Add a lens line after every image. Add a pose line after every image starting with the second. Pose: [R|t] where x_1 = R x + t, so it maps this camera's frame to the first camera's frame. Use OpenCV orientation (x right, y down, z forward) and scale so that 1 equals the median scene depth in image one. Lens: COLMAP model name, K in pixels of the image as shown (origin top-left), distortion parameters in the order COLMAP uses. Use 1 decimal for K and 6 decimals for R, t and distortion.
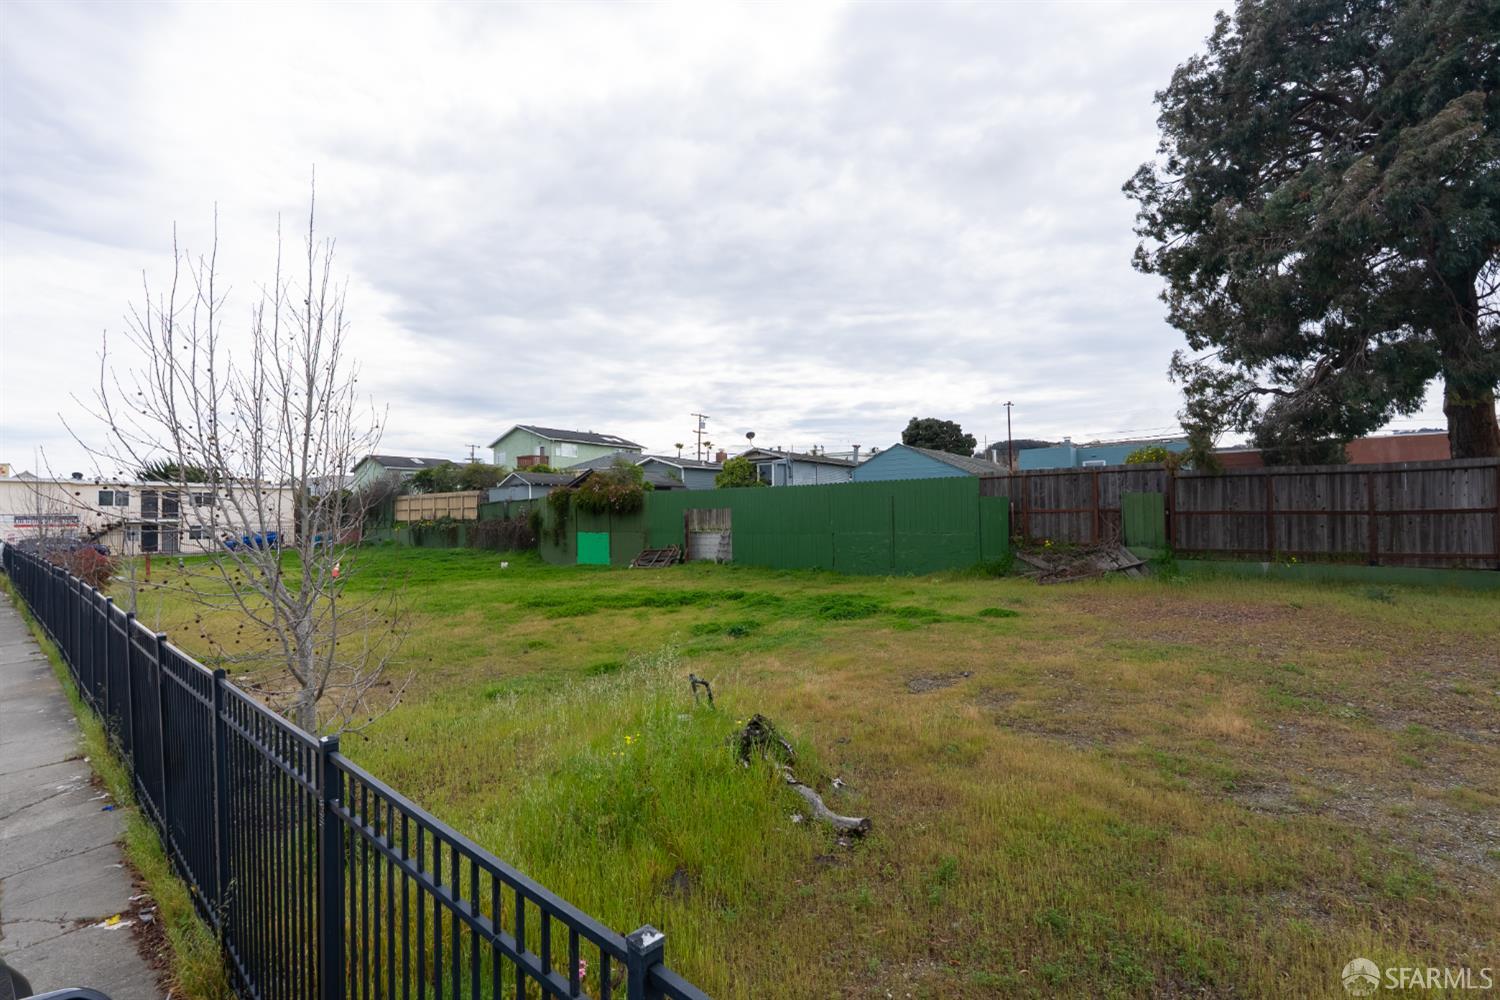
lens RADIAL K [[688.7, 0, 749.9], [0, 688.7, 507.6], [0, 0, 1]] dist [-0.002761, -0.000093]
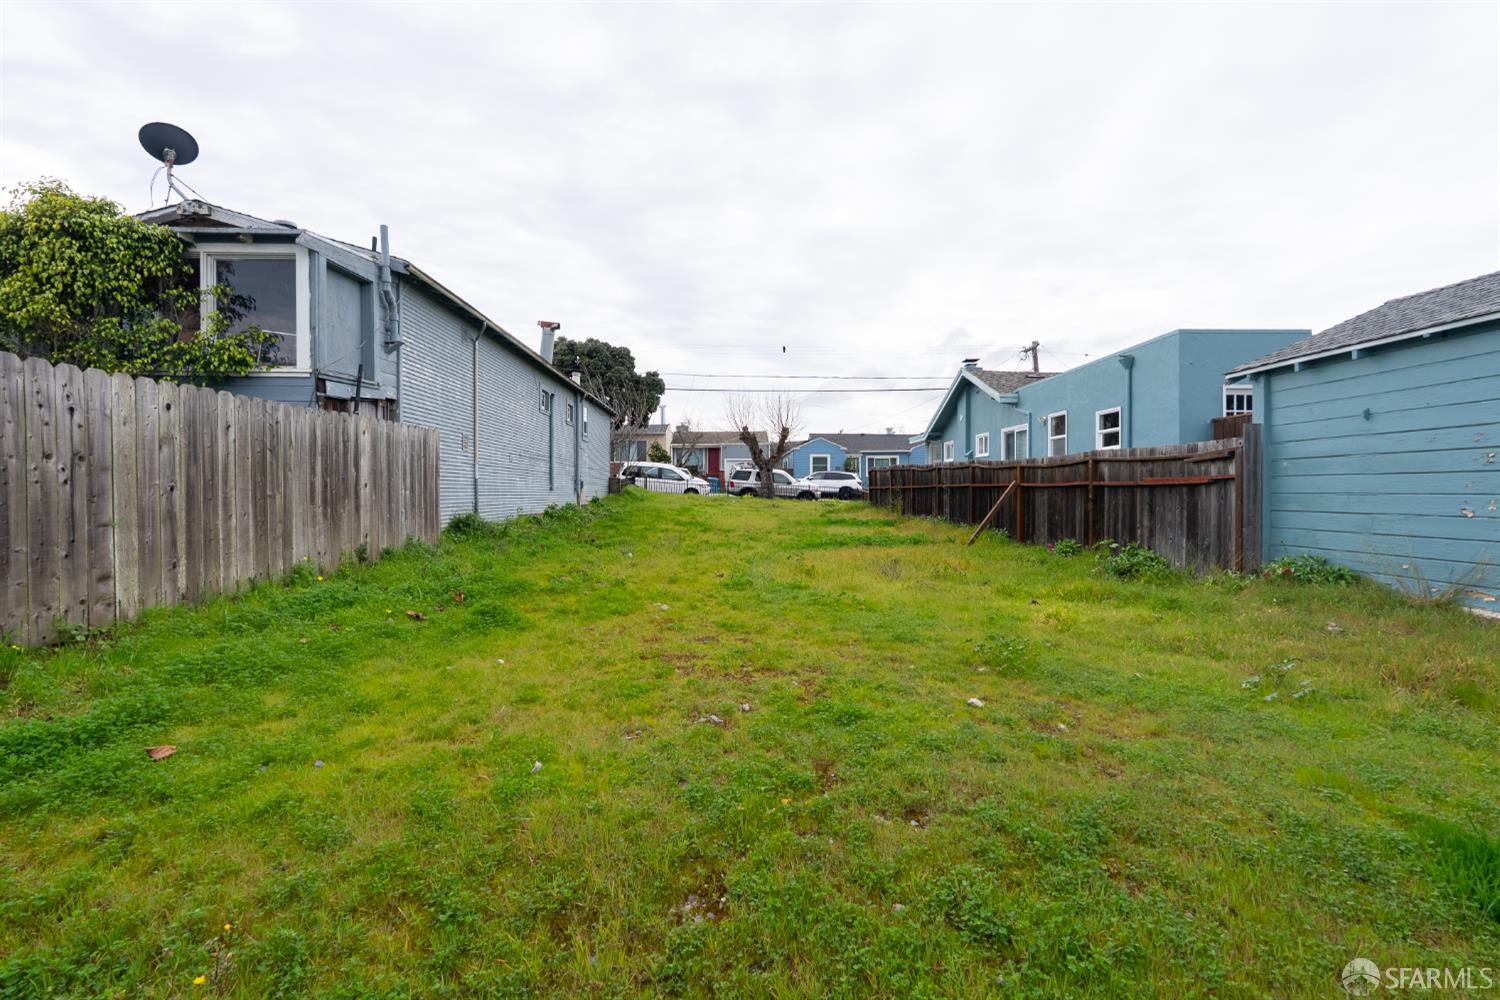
lens RADIAL K [[688.7, 0, 750.8], [0, 688.7, 499.7], [0, 0, 1]] dist [-0.002761, -0.000093]
pose [[0.806917, -0.006882, 0.590625, 0.019970], [-0.001148, 0.999912, 0.013220, 0.003280], [-0.590664, -0.011345, 0.806838, 0.732980]]
